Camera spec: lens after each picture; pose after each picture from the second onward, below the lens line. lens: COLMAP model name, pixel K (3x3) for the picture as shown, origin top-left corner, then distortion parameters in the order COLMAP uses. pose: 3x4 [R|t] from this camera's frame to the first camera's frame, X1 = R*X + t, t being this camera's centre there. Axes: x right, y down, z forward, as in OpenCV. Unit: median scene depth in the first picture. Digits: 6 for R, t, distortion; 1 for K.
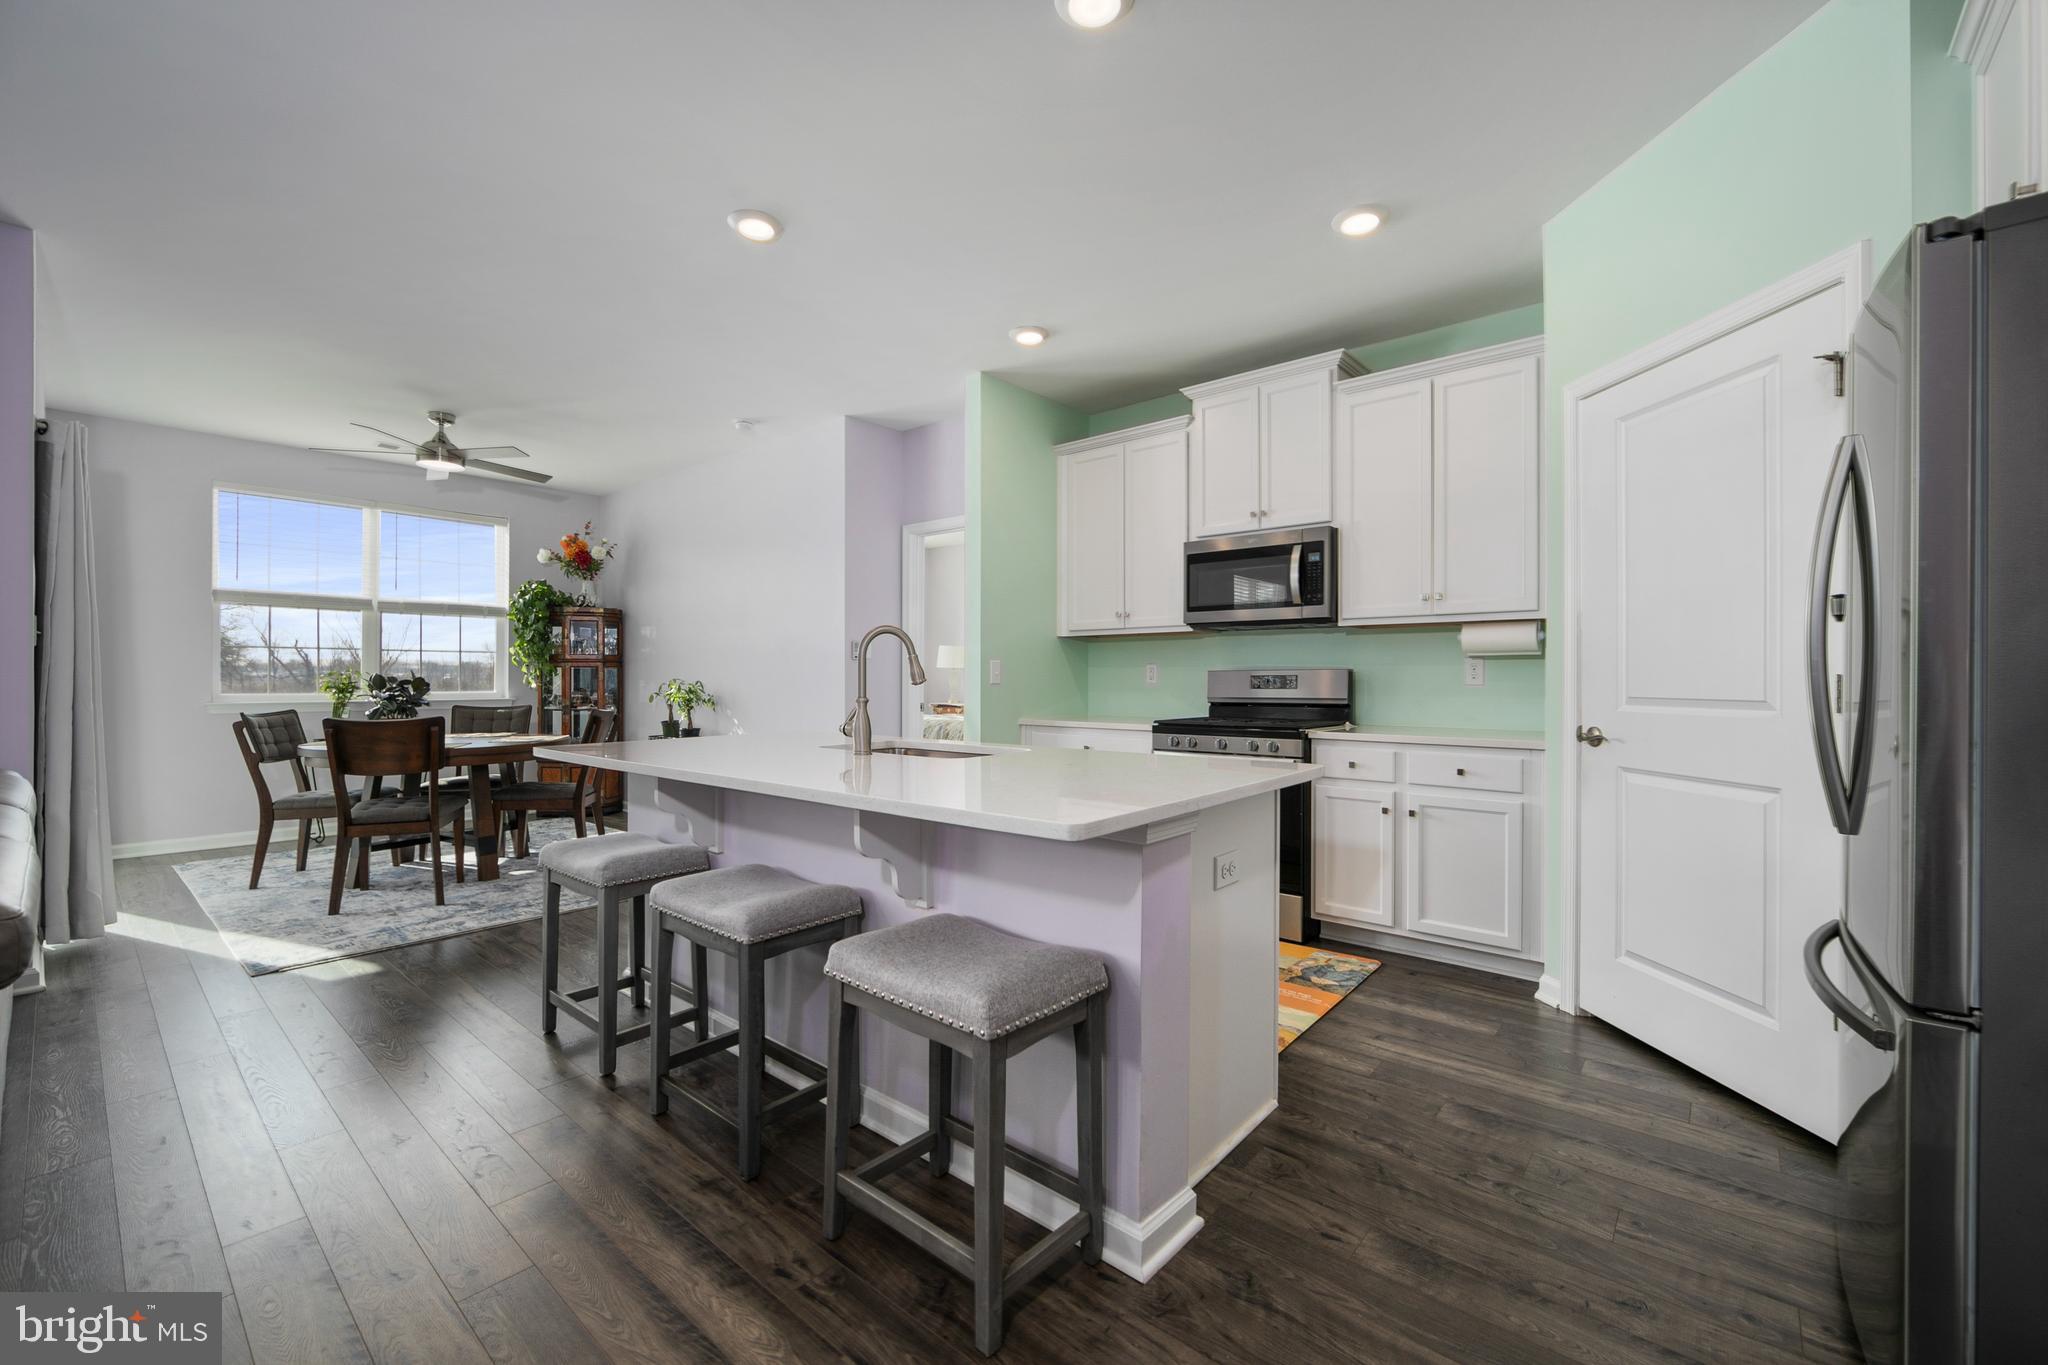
lens RADIAL K [[870.0, 0, 1023.7], [0, 870.0, 670.5], [0, 0, 1]] dist [-0.002801, -0.001125]
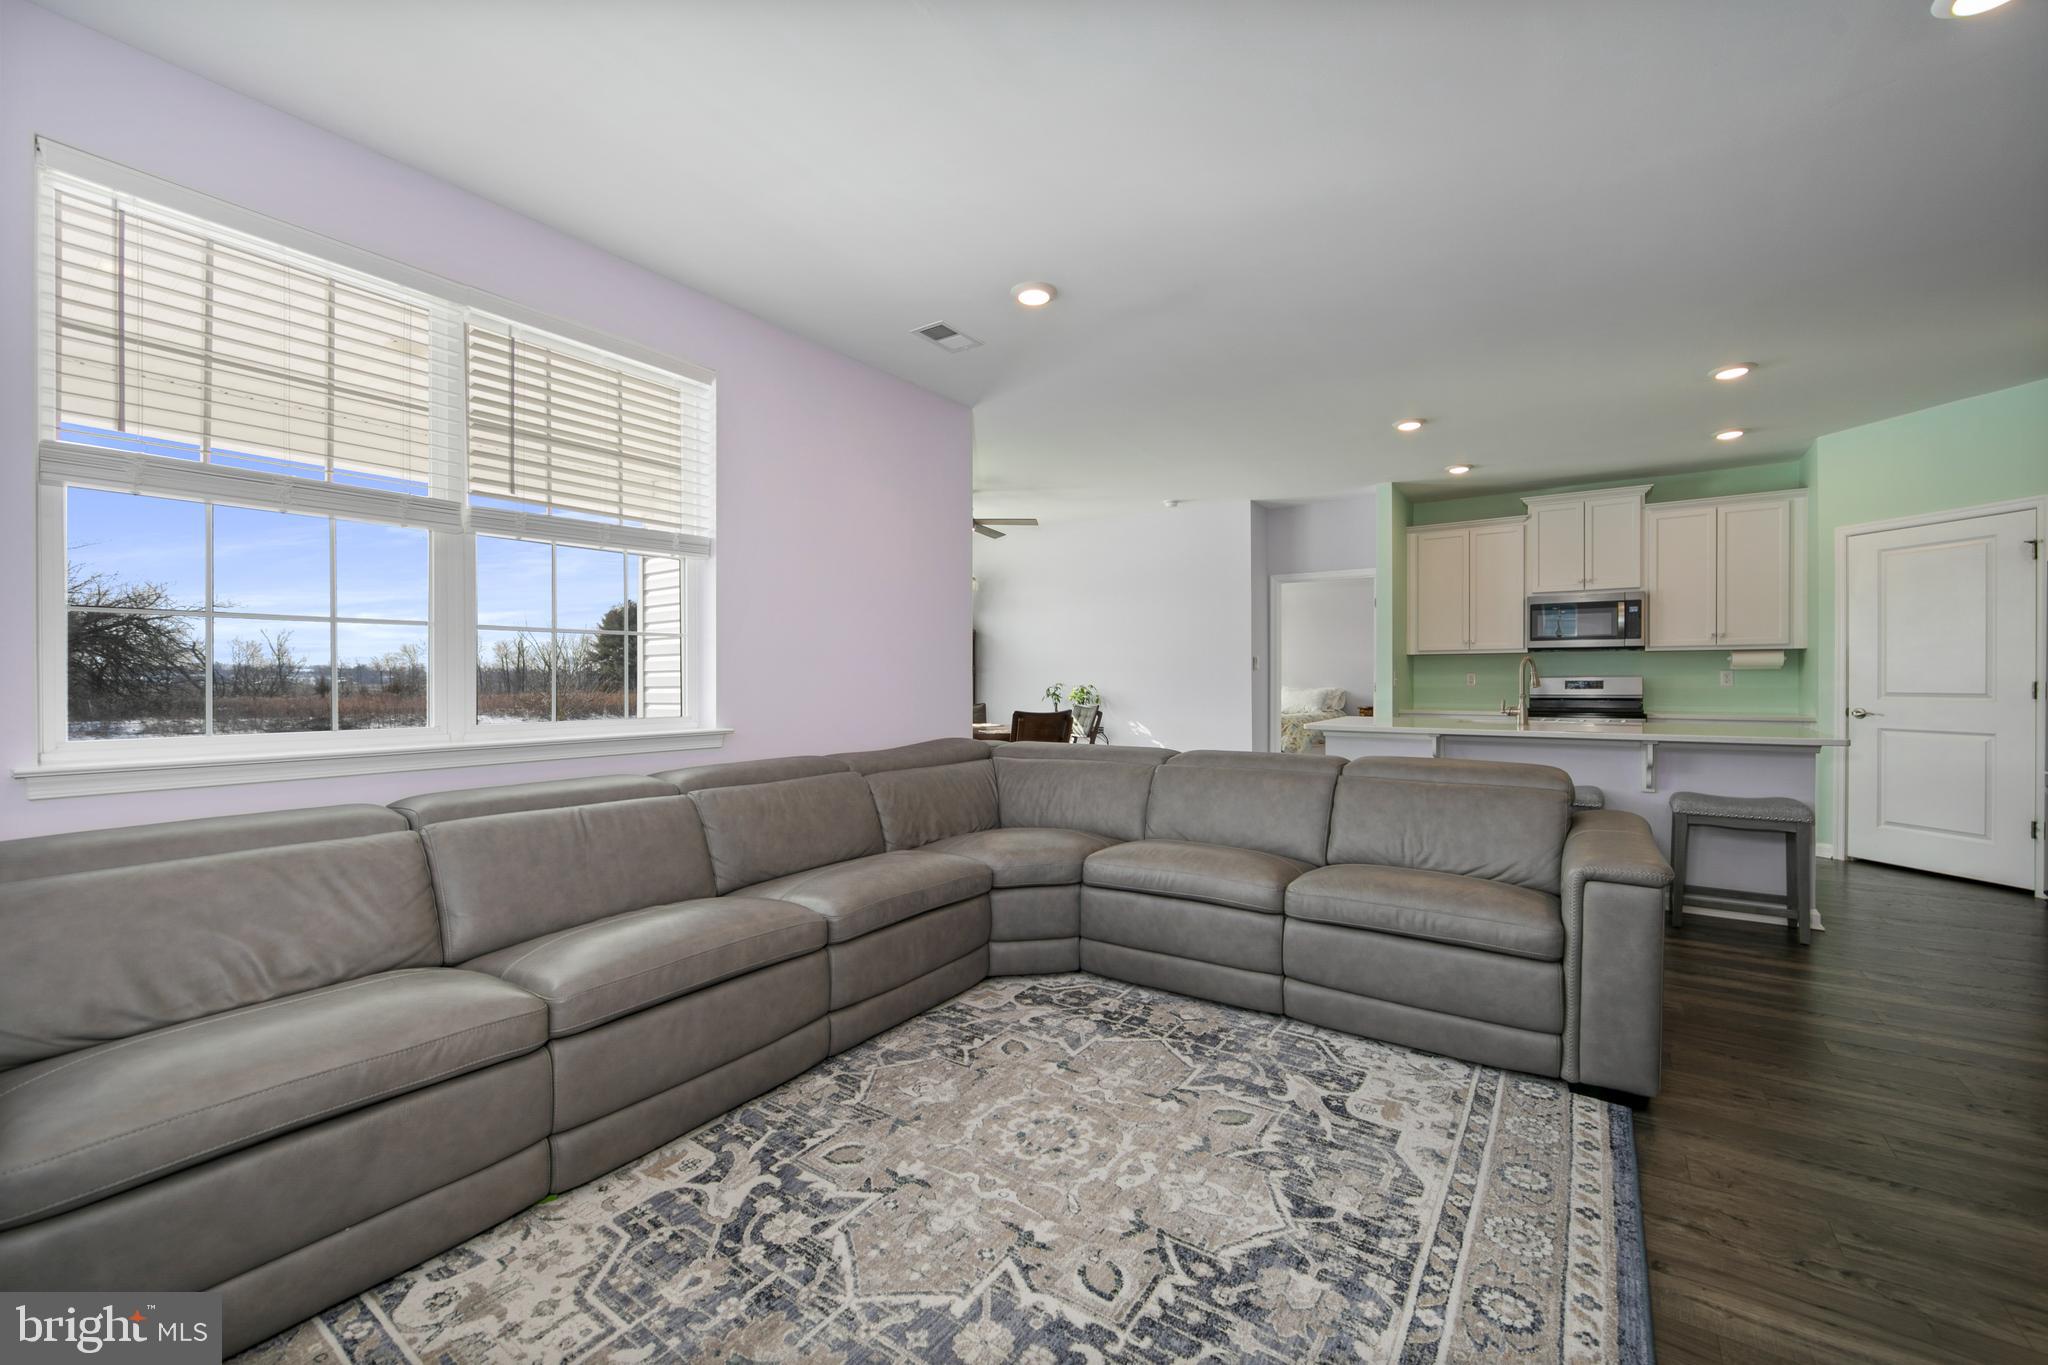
lens RADIAL K [[809.1, 0, 1039.8], [0, 809.1, 682.9], [0, 0, 1]] dist [-0.012818, 0.002194]
pose [[0.991858, -0.003074, 0.127310, -0.792448], [0.001406, 0.999912, 0.013196, -0.010595], [-0.127340, -0.012909, 0.991775, -0.303336]]
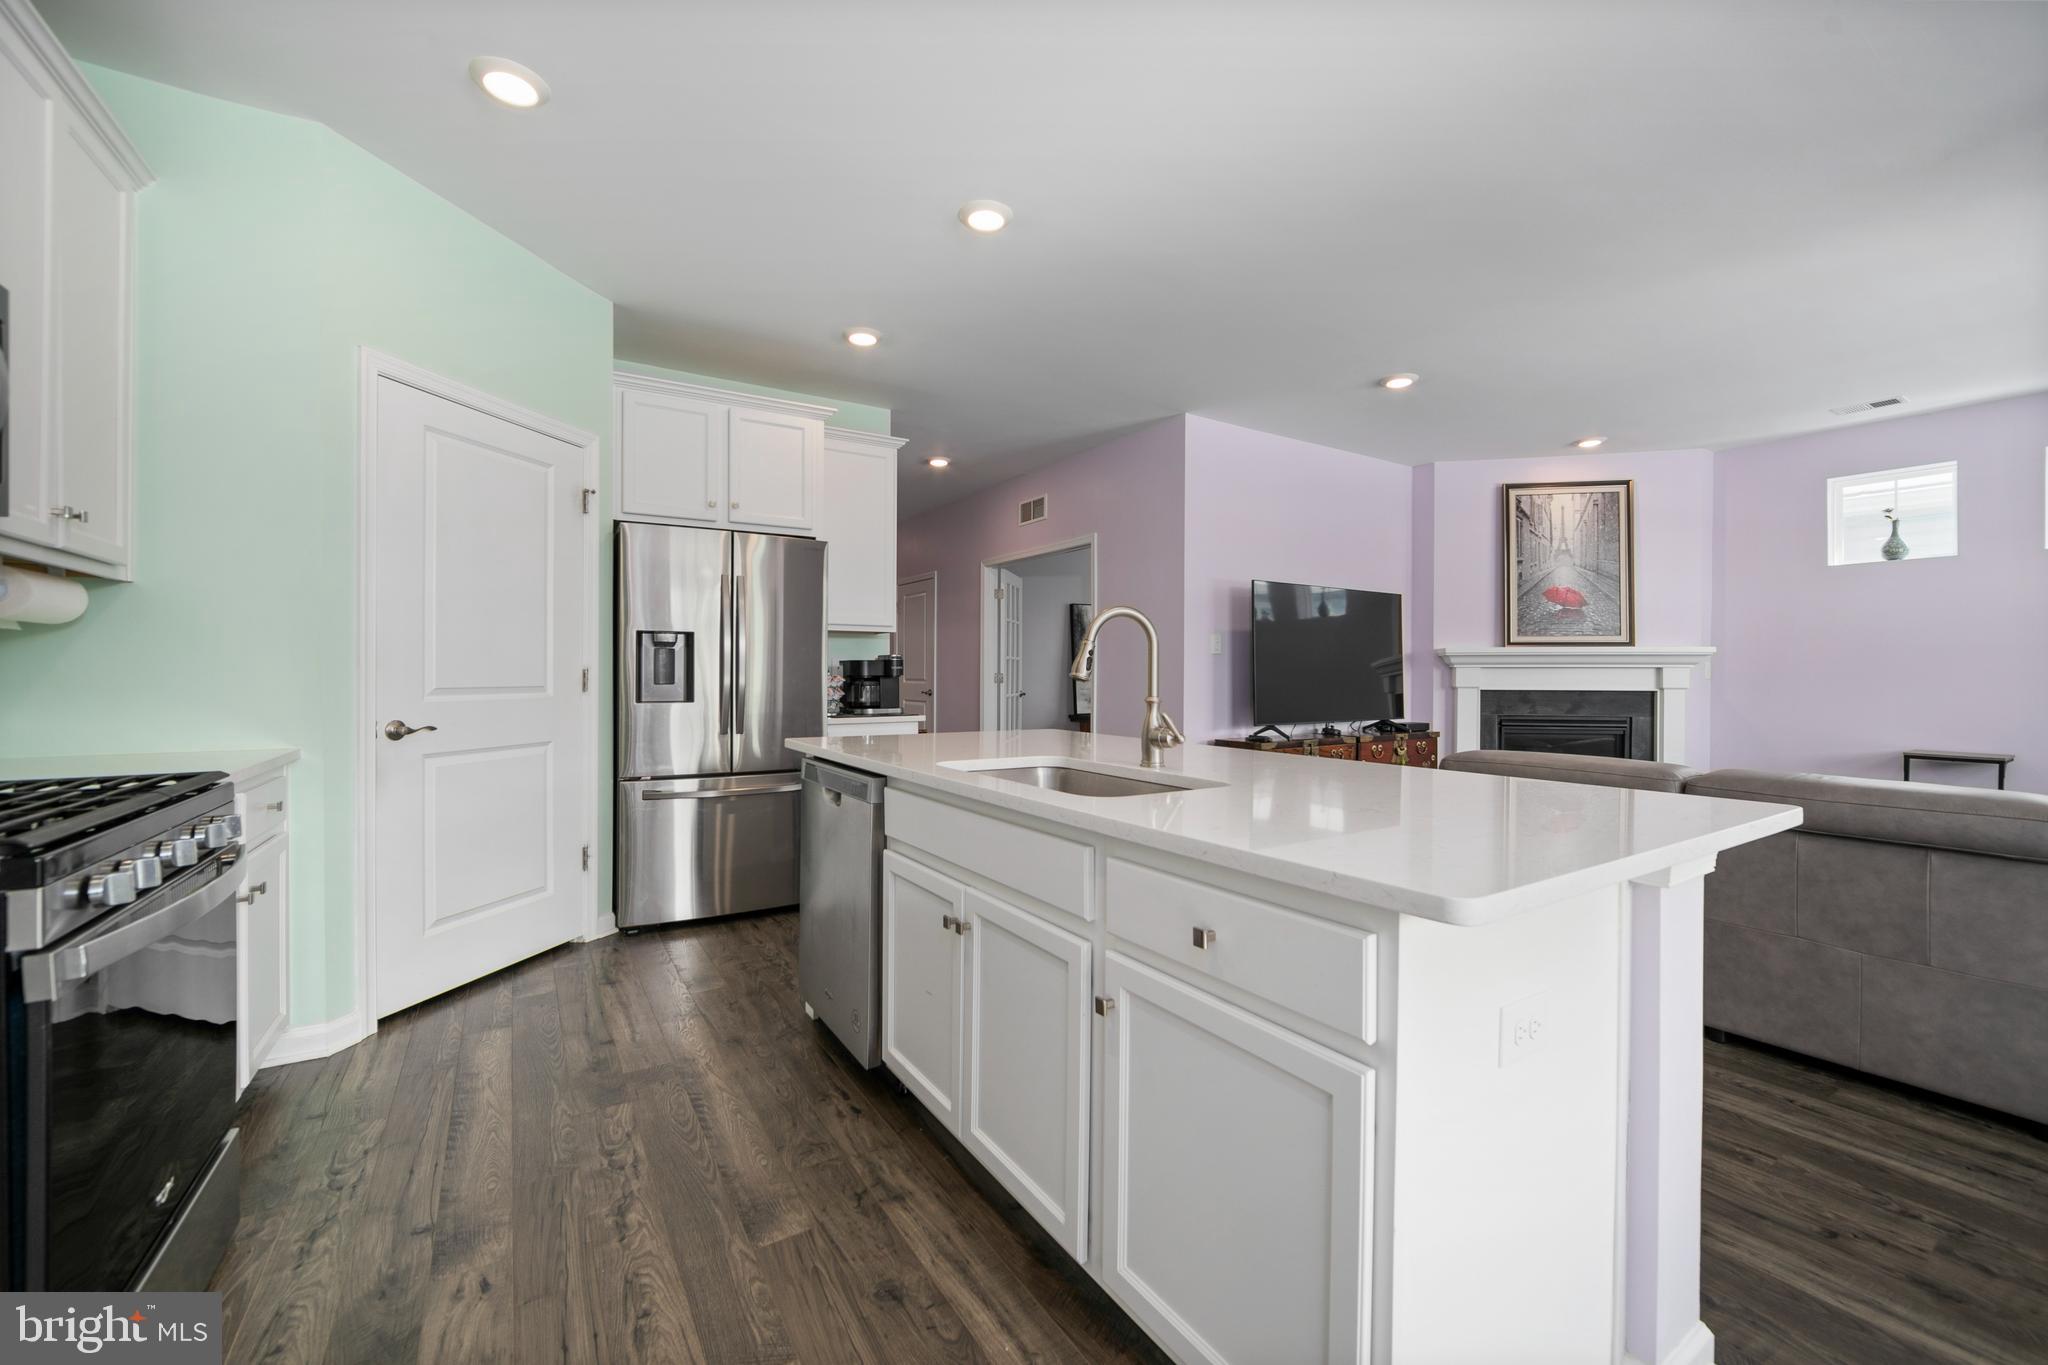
lens RADIAL K [[809.1, 0, 1020.6], [0, 809.1, 673.2], [0, 0, 1]] dist [-0.012818, 0.002194]
pose [[-0.961088, -0.004922, 0.276199, -0.148719], [-0.007659, 0.999932, -0.008832, 0.009078], [-0.276137, -0.010604, -0.961060, 0.988272]]
